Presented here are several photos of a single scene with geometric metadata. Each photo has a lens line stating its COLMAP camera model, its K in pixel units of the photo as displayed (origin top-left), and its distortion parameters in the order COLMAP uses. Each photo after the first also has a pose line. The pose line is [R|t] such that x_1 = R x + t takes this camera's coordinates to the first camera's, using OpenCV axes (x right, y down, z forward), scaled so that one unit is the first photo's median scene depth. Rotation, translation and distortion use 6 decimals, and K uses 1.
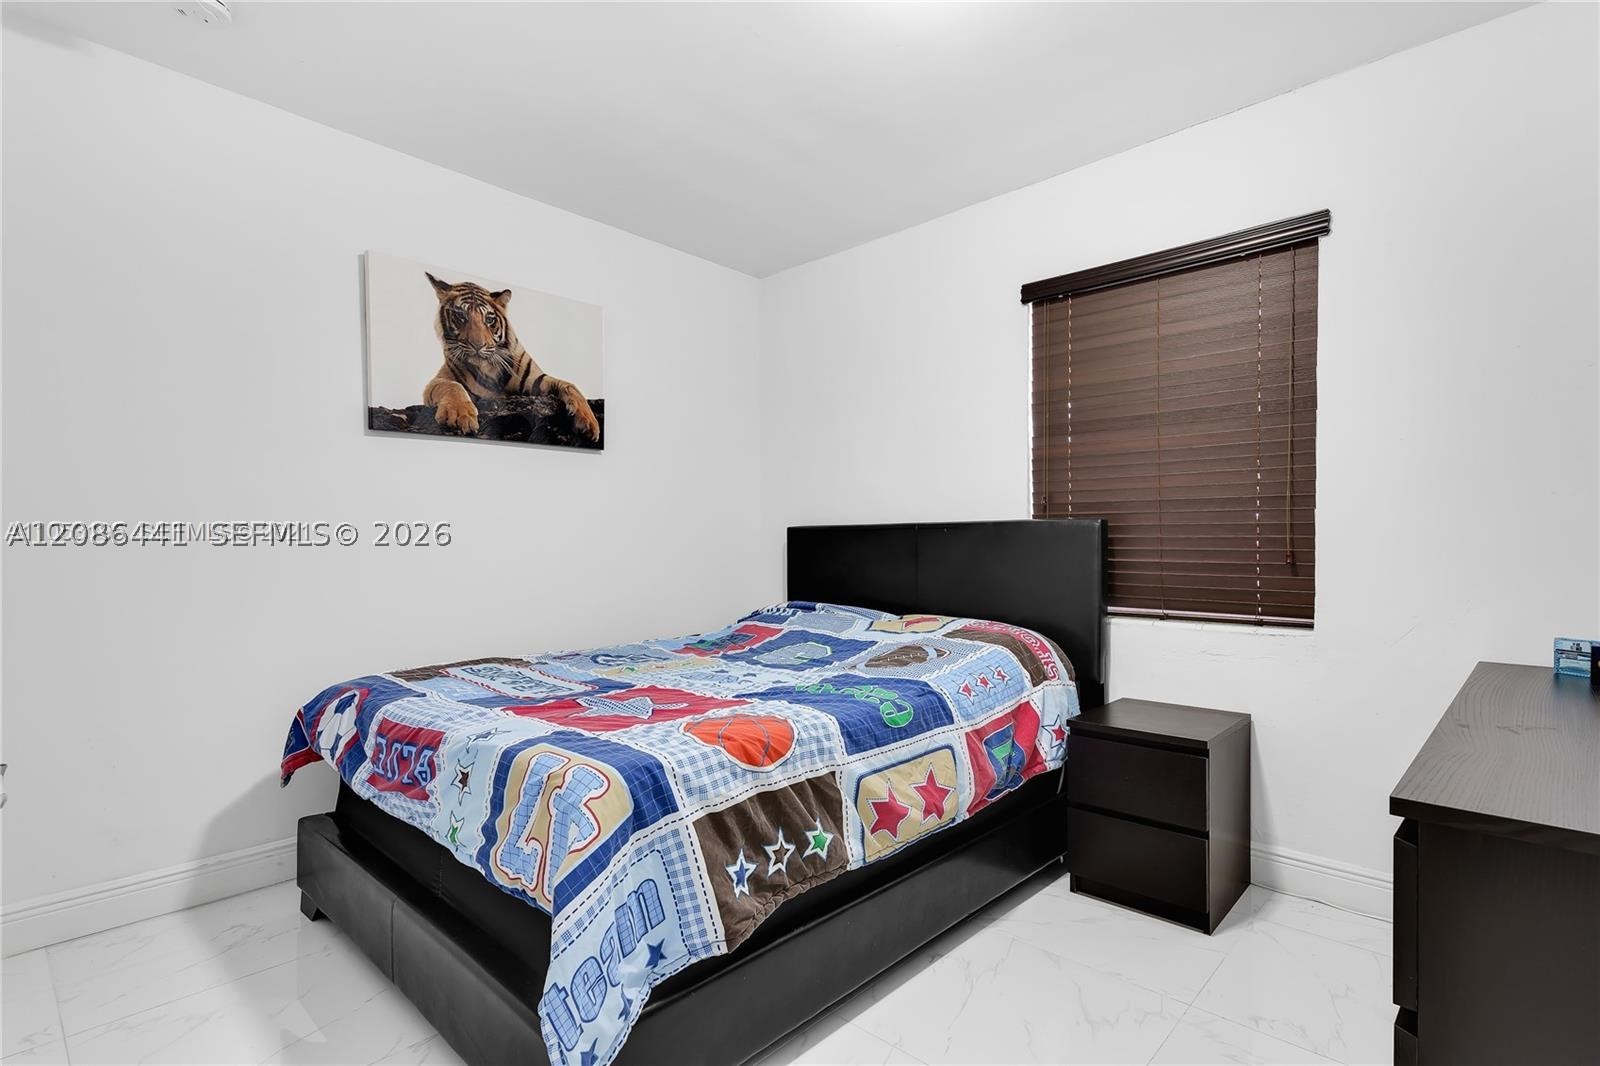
lens RADIAL K [[758.5, 0, 802.3], [0, 758.5, 521.1], [0, 0, 1]] dist [0.002265, -0.000287]
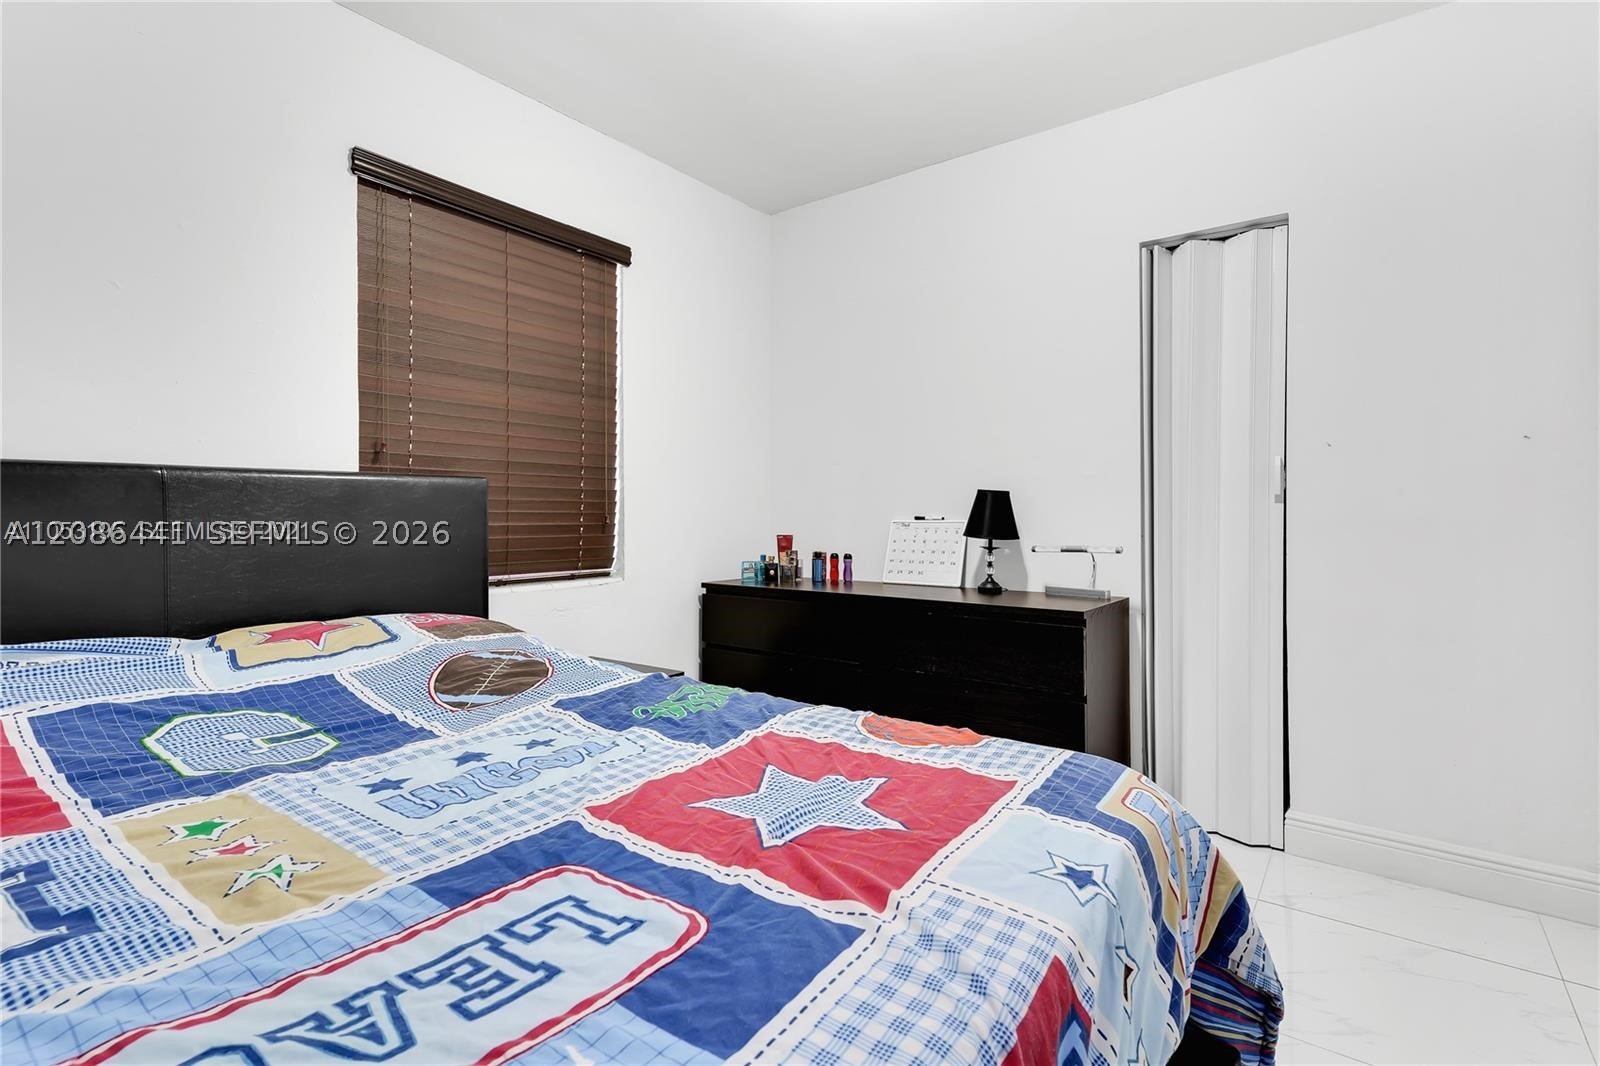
lens RADIAL K [[758.5, 0, 802.3], [0, 758.5, 521.1], [0, 0, 1]] dist [0.002265, -0.000287]
pose [[-0.134819, -0.011041, 0.990809, -0.596323], [-0.034021, 0.999400, 0.006507, 0.032333], [-0.990286, -0.032831, -0.135114, 0.845066]]
